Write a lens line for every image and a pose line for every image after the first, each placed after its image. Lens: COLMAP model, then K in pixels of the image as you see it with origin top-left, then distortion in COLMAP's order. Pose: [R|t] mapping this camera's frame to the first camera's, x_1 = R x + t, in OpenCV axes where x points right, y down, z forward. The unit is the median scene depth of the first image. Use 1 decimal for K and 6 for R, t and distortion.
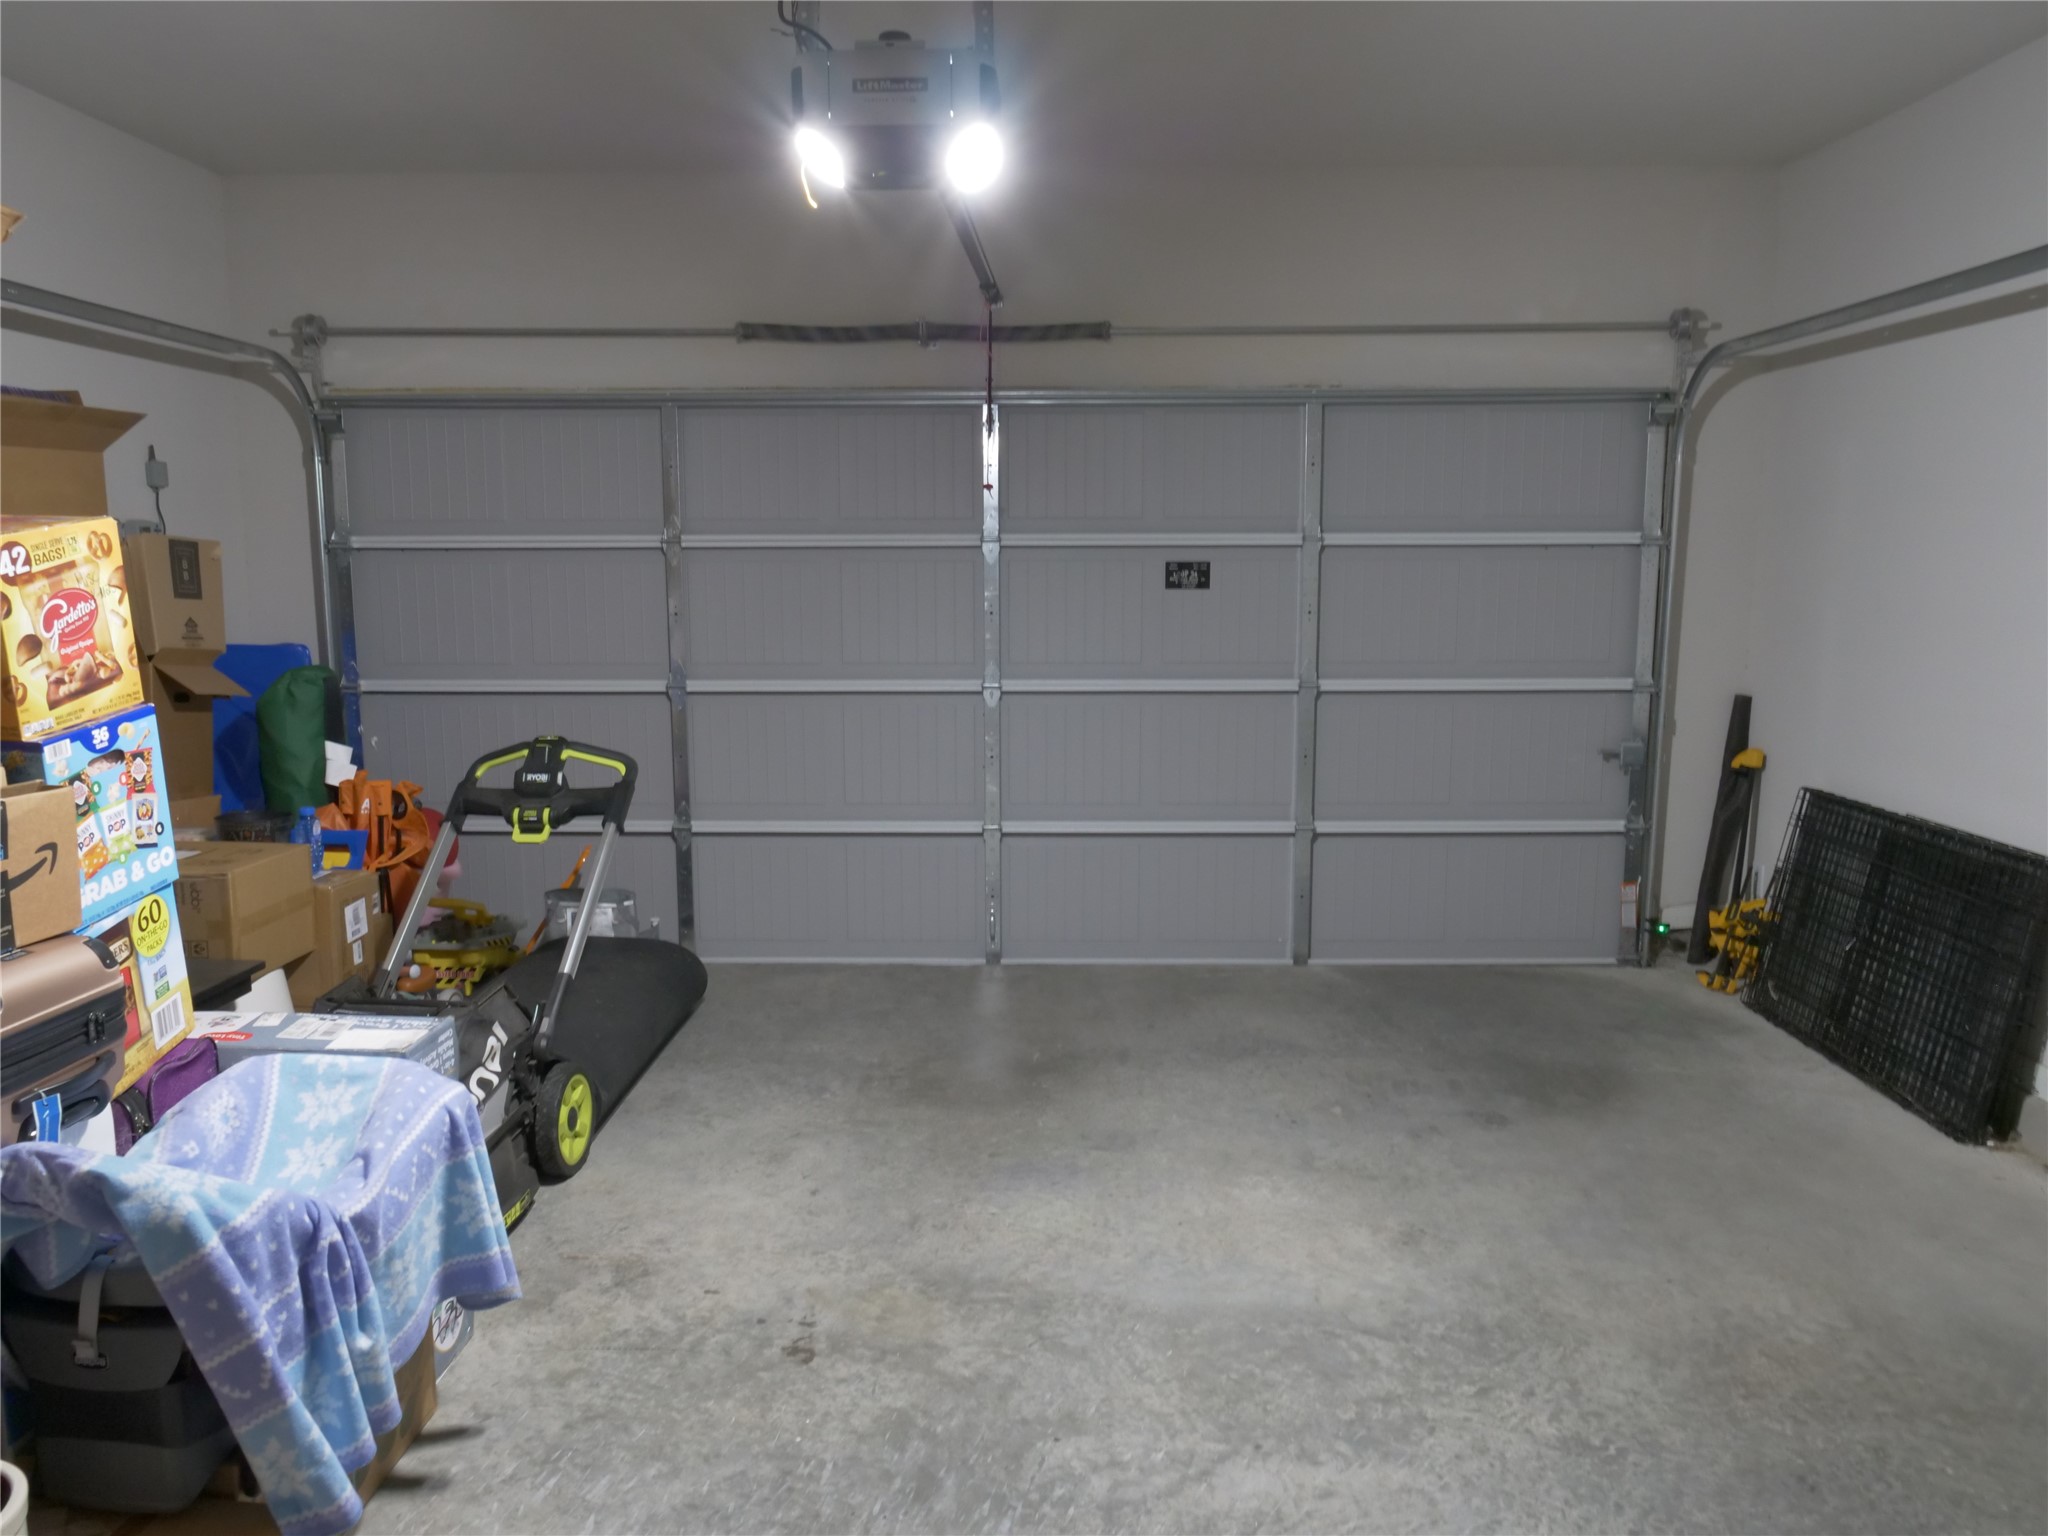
lens RADIAL K [[1446.6, 0, 1023.6], [0, 1446.6, 741.1], [0, 0, 1]] dist [-0.031399, 0.007064]
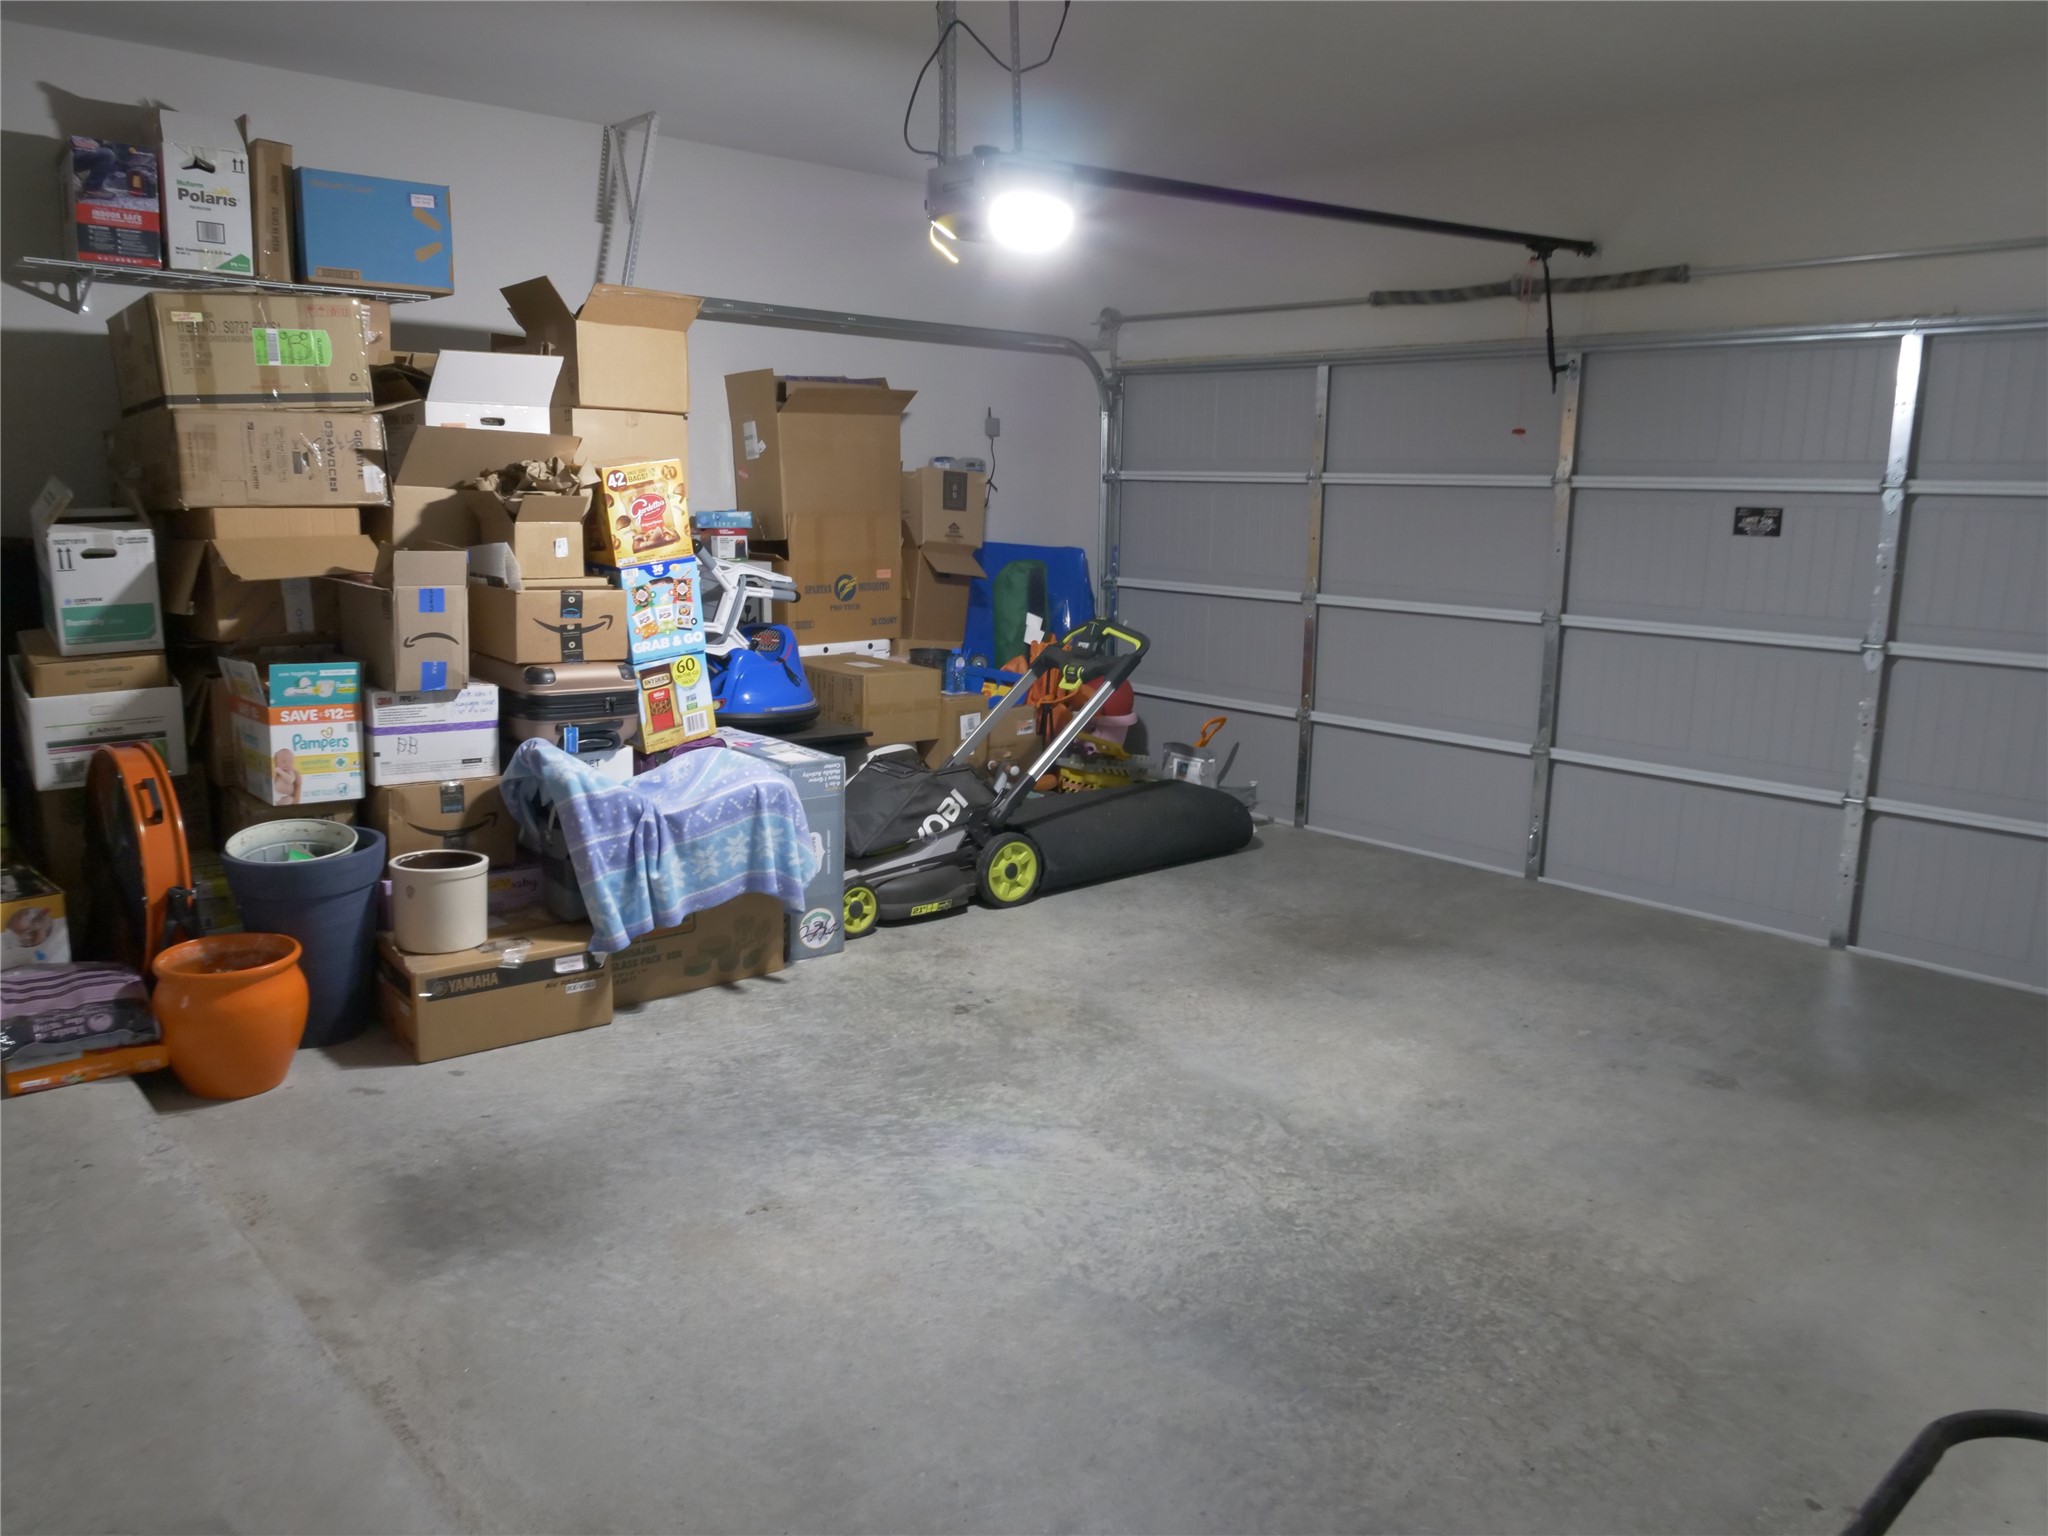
lens RADIAL K [[1446.6, 0, 1023.6], [0, 1446.6, 741.1], [0, 0, 1]] dist [-0.031399, 0.007064]
pose [[0.692404, 0.140503, -0.707697, 0.850994], [-0.110948, 0.989924, 0.087985, 0.000459], [0.712928, 0.017596, 0.701016, -0.031846]]
